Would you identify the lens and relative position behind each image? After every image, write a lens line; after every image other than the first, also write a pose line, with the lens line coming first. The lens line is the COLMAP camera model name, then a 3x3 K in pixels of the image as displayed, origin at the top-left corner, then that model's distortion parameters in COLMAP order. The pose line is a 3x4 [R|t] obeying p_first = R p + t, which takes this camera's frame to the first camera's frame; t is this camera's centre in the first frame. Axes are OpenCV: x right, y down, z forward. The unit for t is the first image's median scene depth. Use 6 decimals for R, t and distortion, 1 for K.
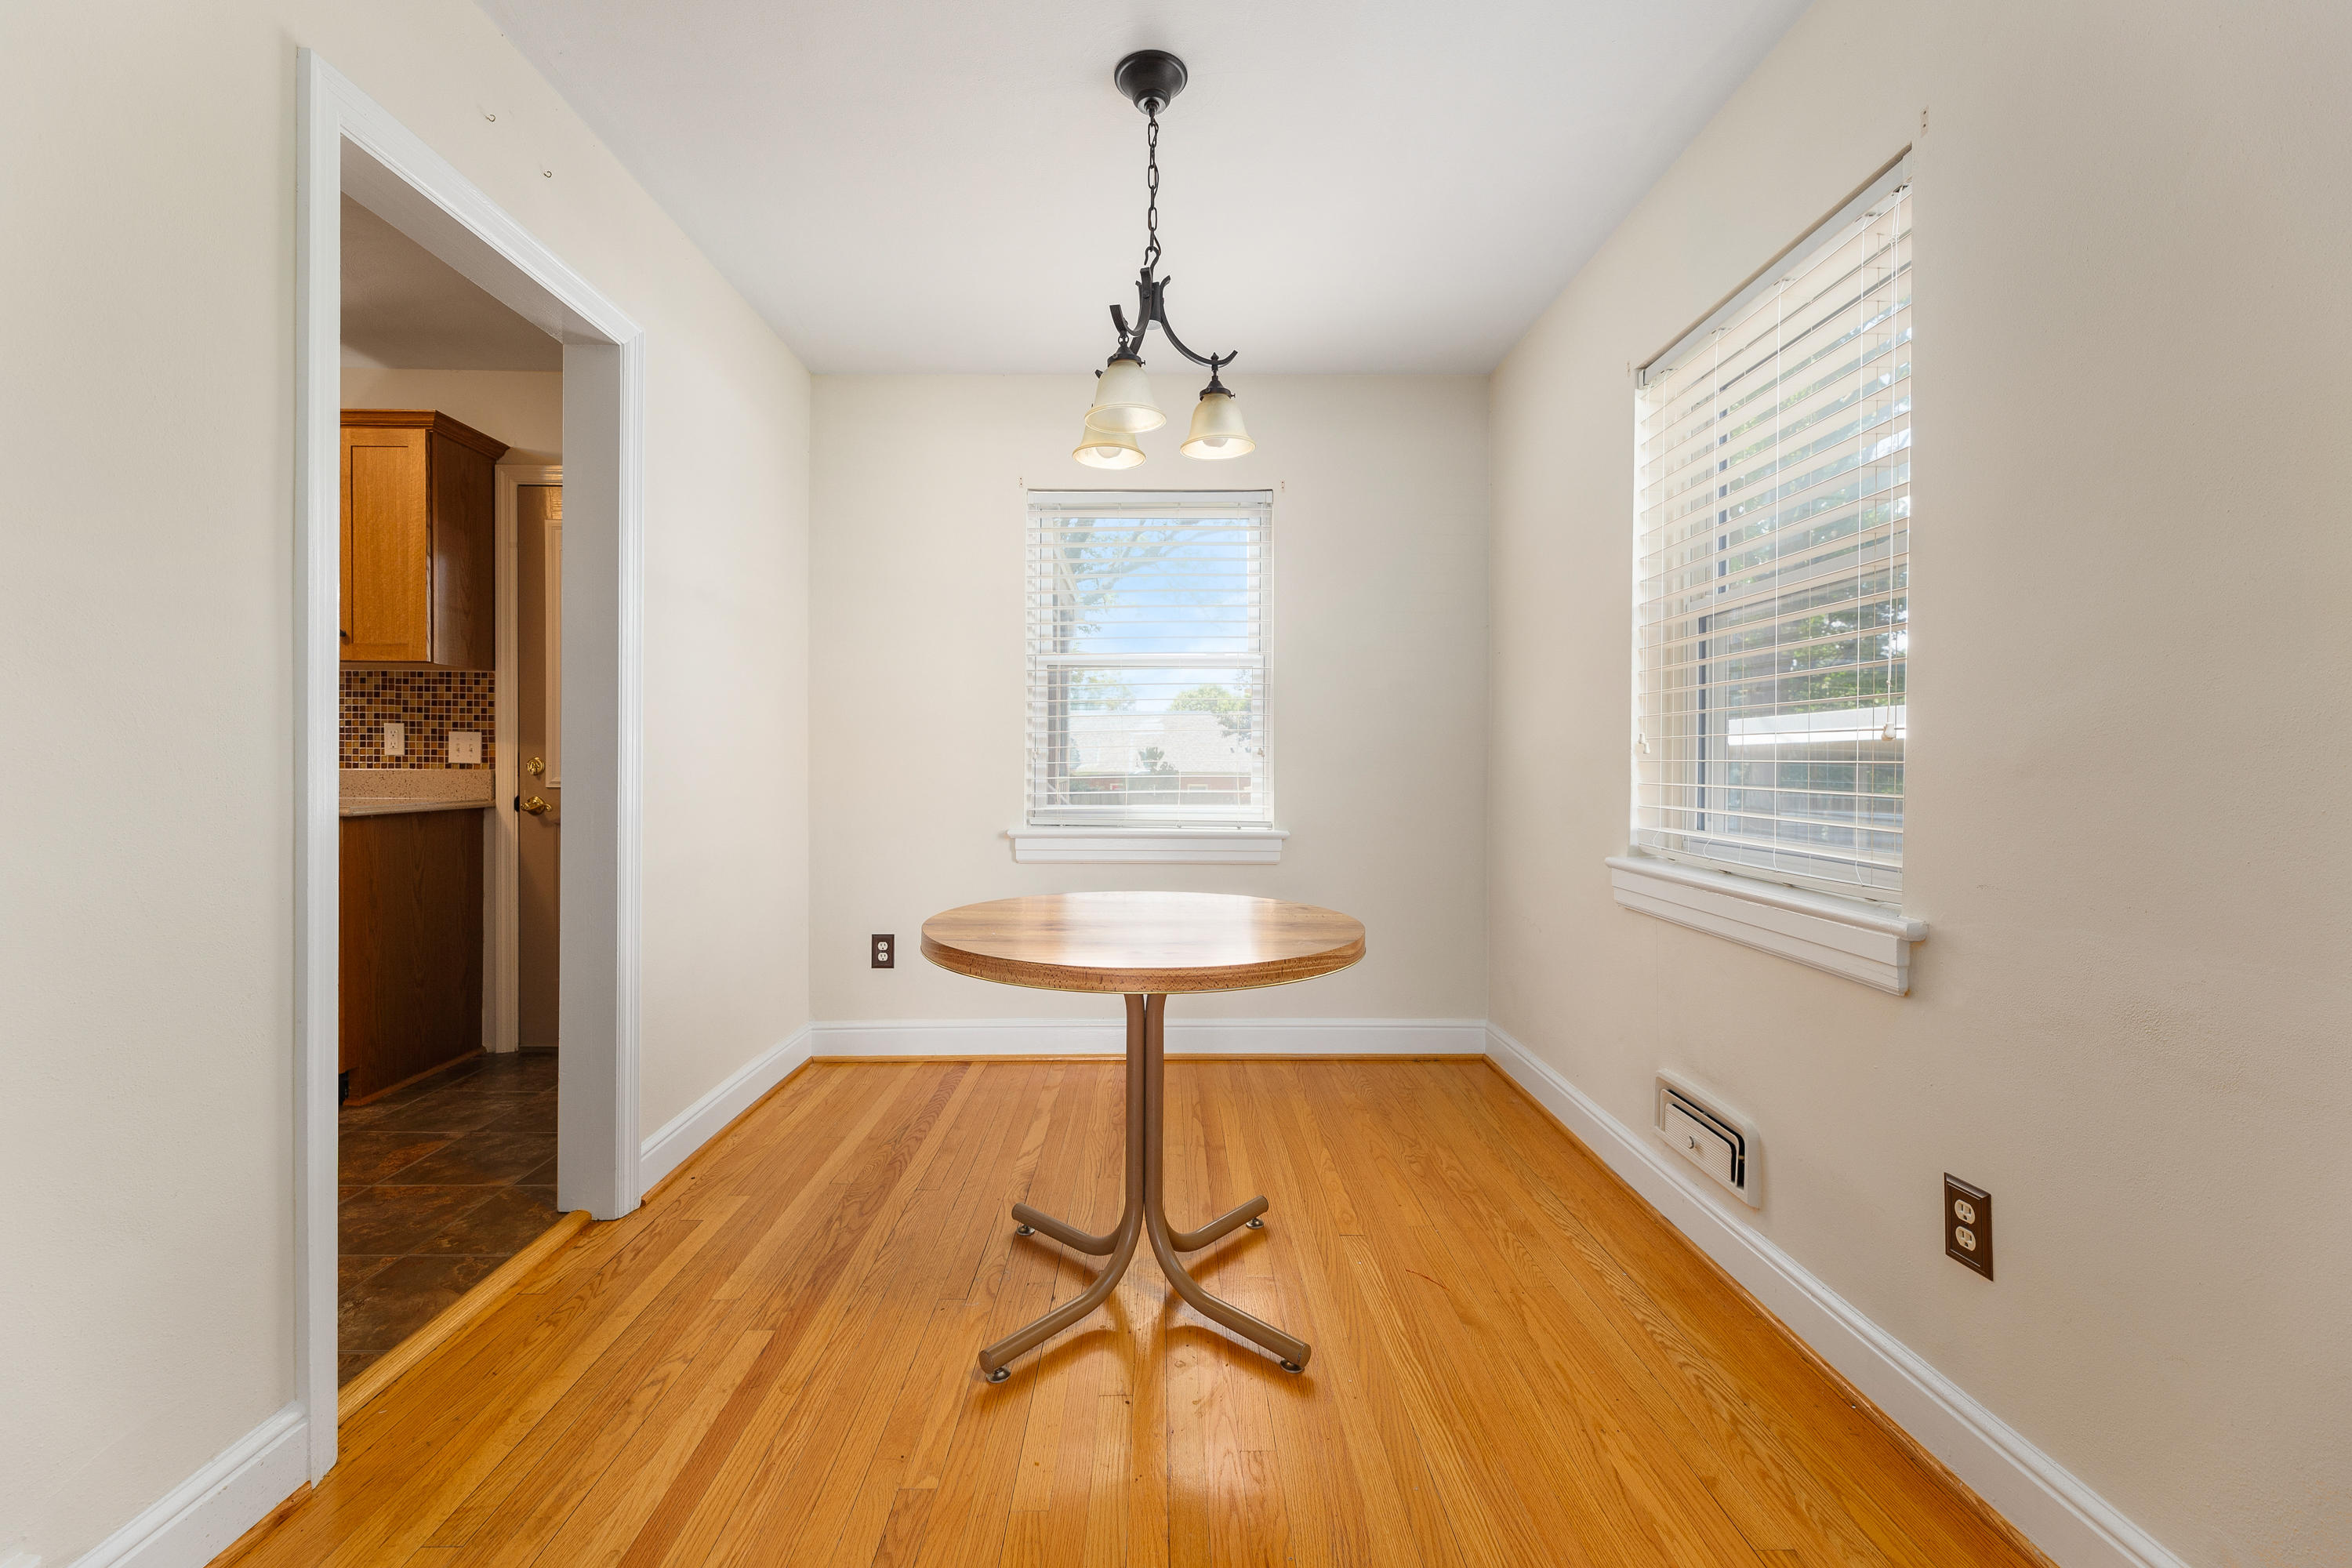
lens RADIAL K [[975.4, 0, 1166.2], [0, 975.4, 767.2], [0, 0, 1]] dist [-0.000719, 0.000688]
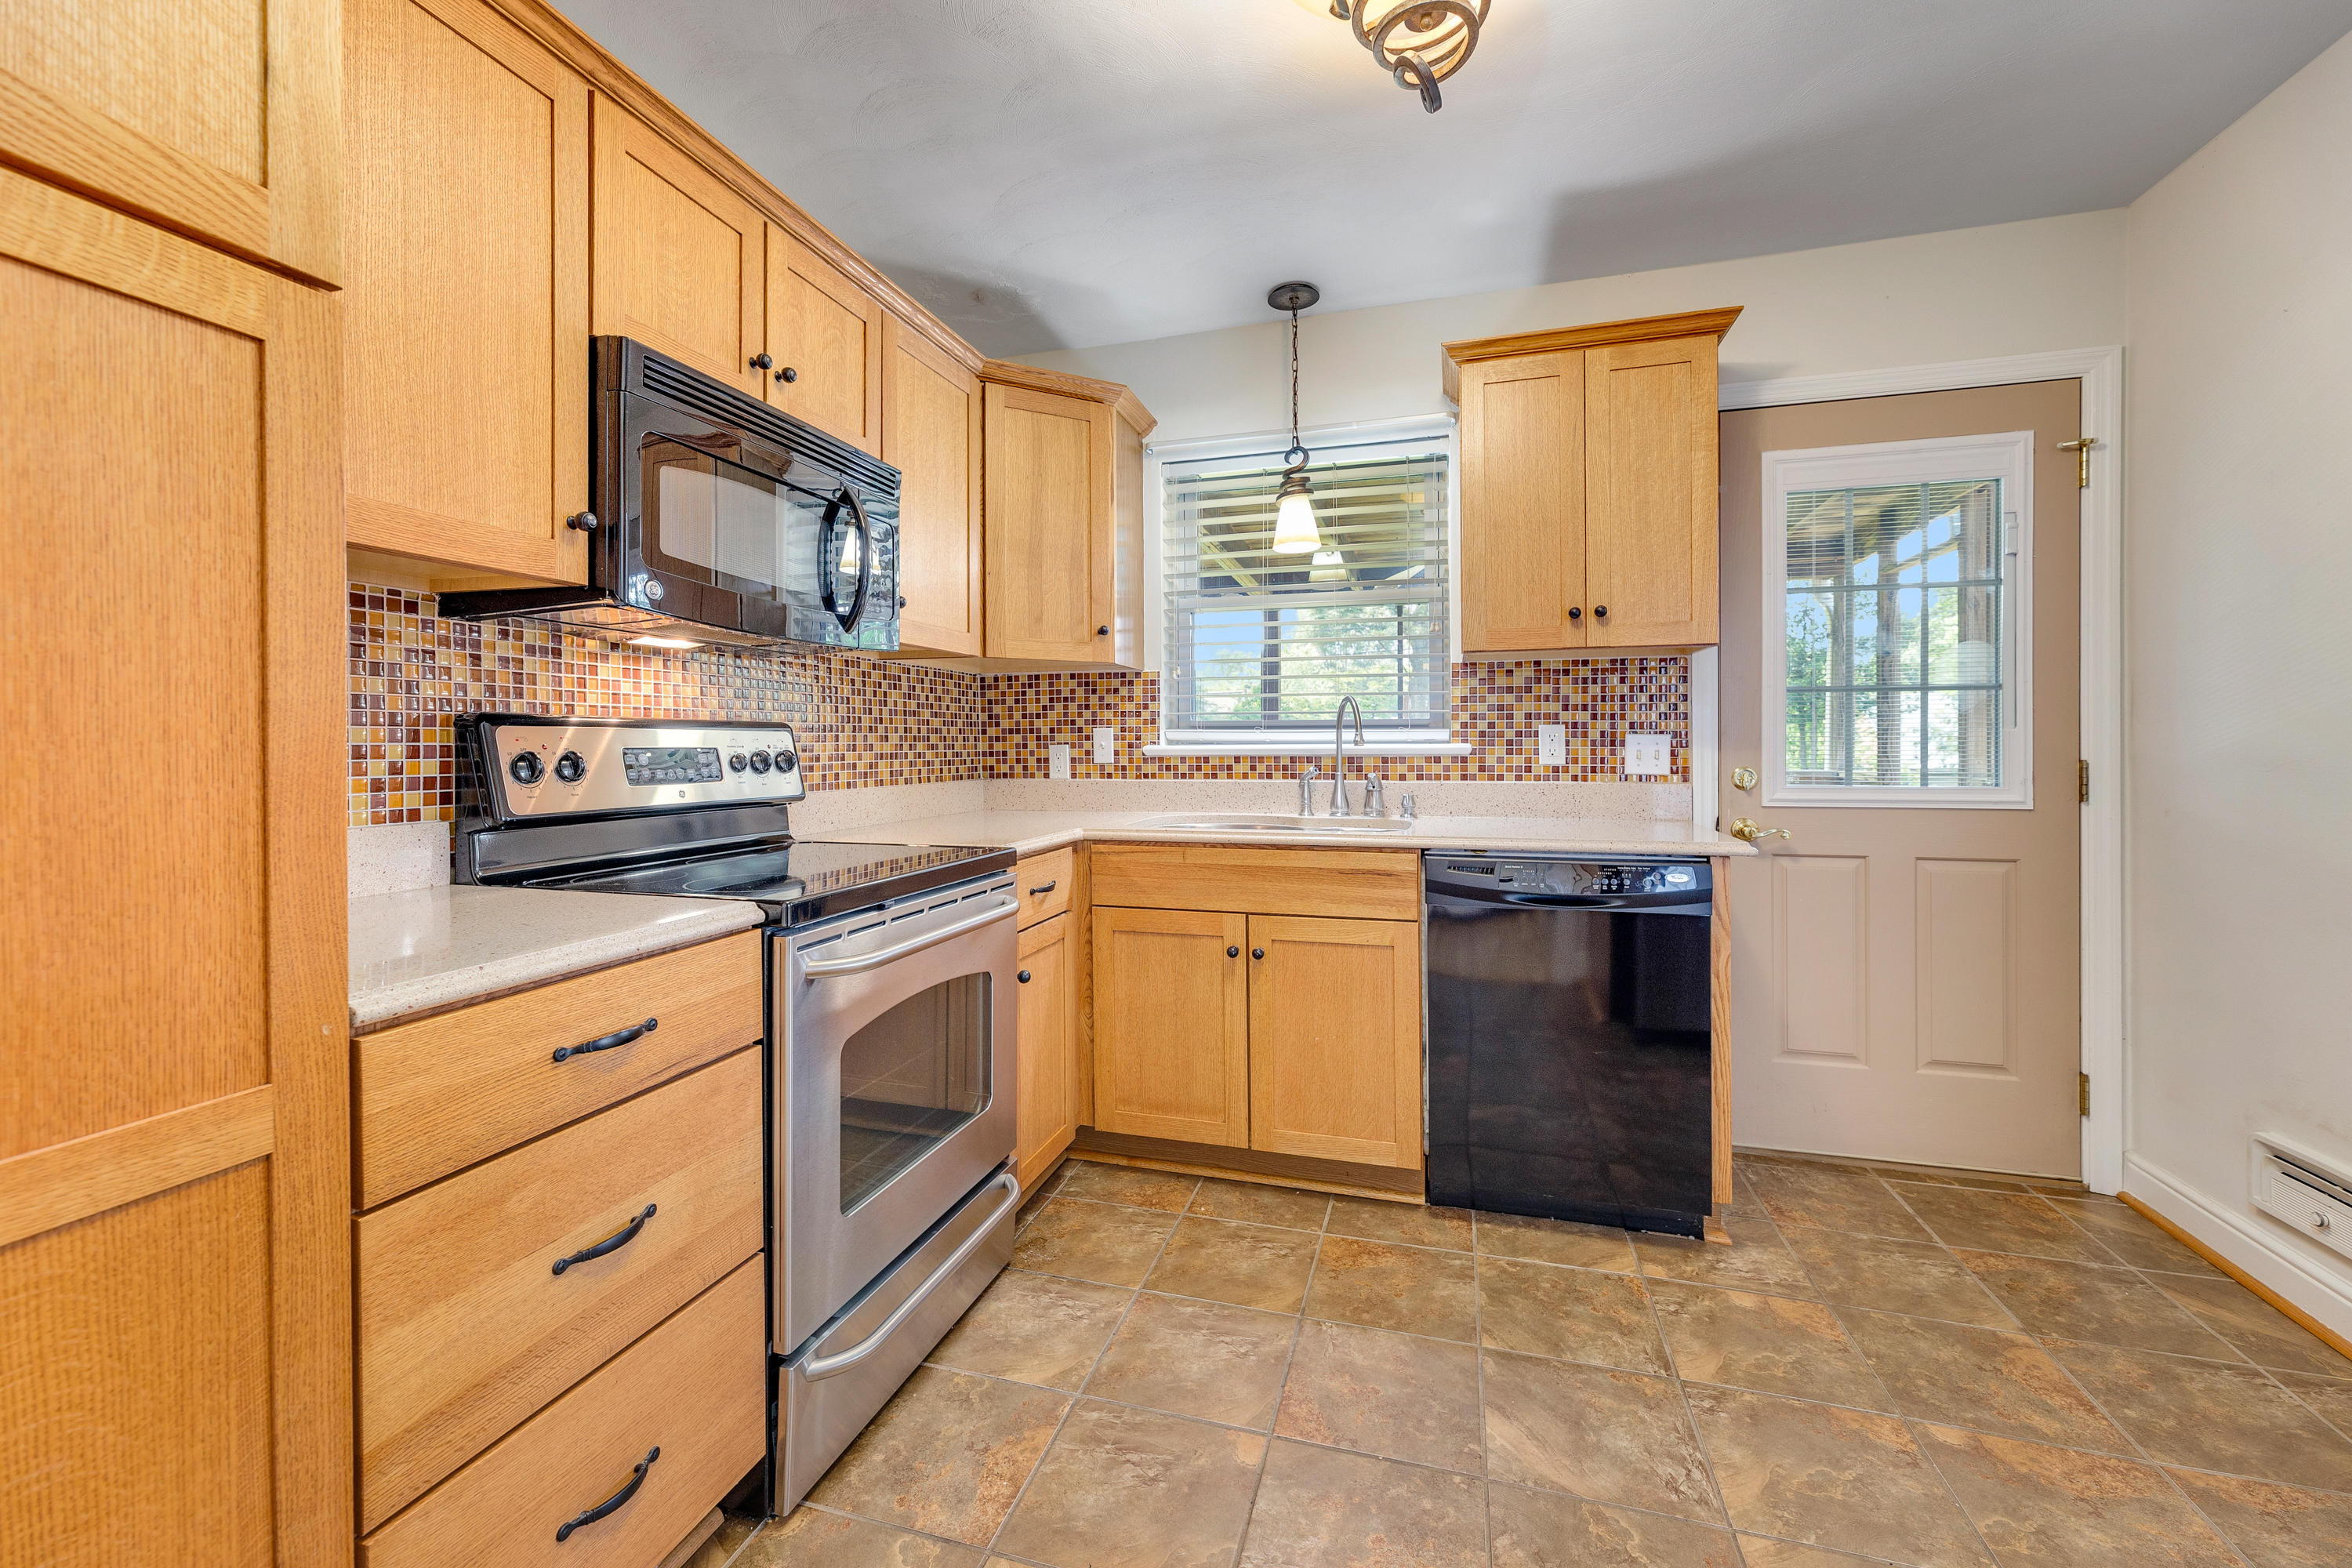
lens RADIAL K [[975.4, 0, 1157.3], [0, 975.4, 752.6], [0, 0, 1]] dist [-0.000719, 0.000688]
pose [[0.948758, -0.007072, -0.315926, -0.845178], [0.009227, 0.999943, 0.005326, -0.029455], [0.315870, -0.007969, 0.948769, 0.134692]]
